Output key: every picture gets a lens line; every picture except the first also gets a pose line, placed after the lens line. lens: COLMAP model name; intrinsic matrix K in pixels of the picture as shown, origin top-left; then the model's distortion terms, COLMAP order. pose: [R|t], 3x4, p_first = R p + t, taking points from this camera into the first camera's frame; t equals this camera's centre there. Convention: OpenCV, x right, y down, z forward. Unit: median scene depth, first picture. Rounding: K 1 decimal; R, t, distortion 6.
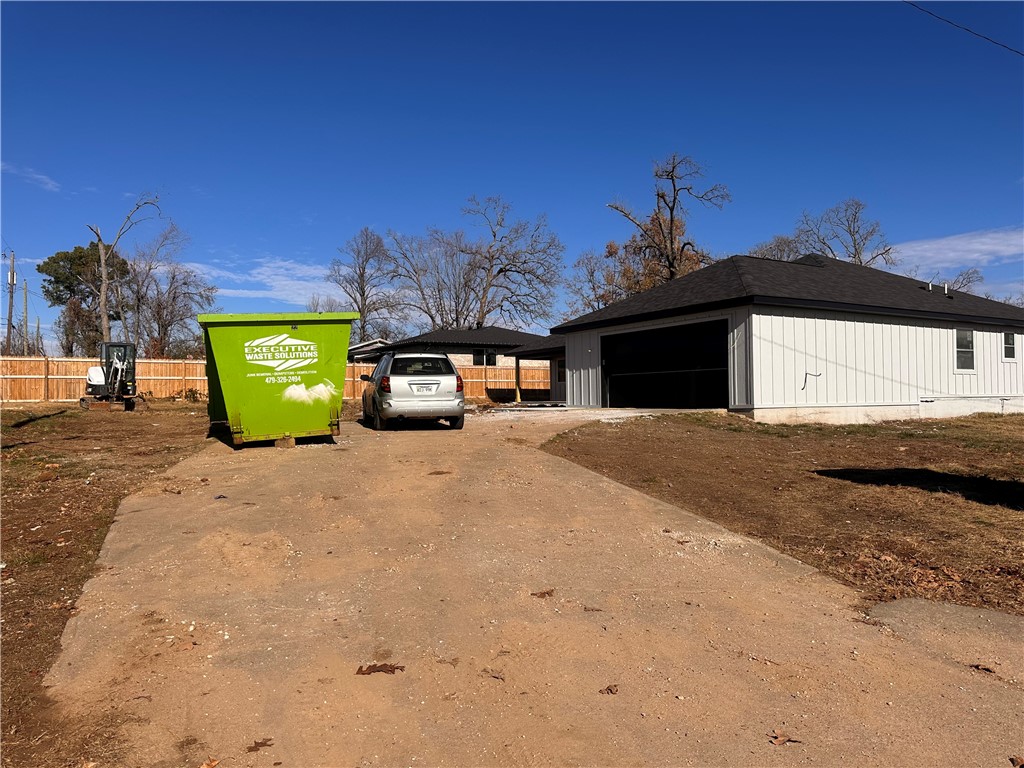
lens RADIAL K [[709.6, 0, 481.2], [0, 709.6, 386.4], [0, 0, 1]] dist [-0.011487, -0.005053]
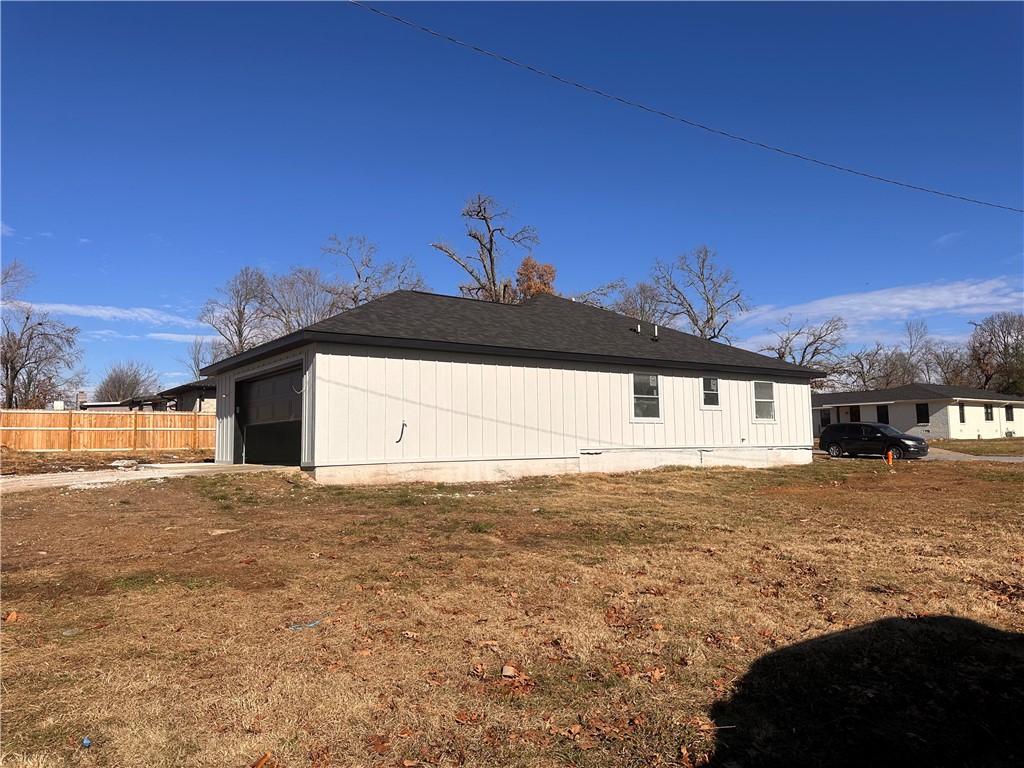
lens RADIAL K [[708.6, 0, 512.0], [0, 708.6, 384.0], [0, 0, 1]] dist [0.175326, -0.329896]
pose [[0.993691, 0.002599, 0.112123, 0.405359], [0.005179, 0.997602, -0.069020, -0.004819], [-0.112034, 0.069165, 0.991294, 0.101966]]
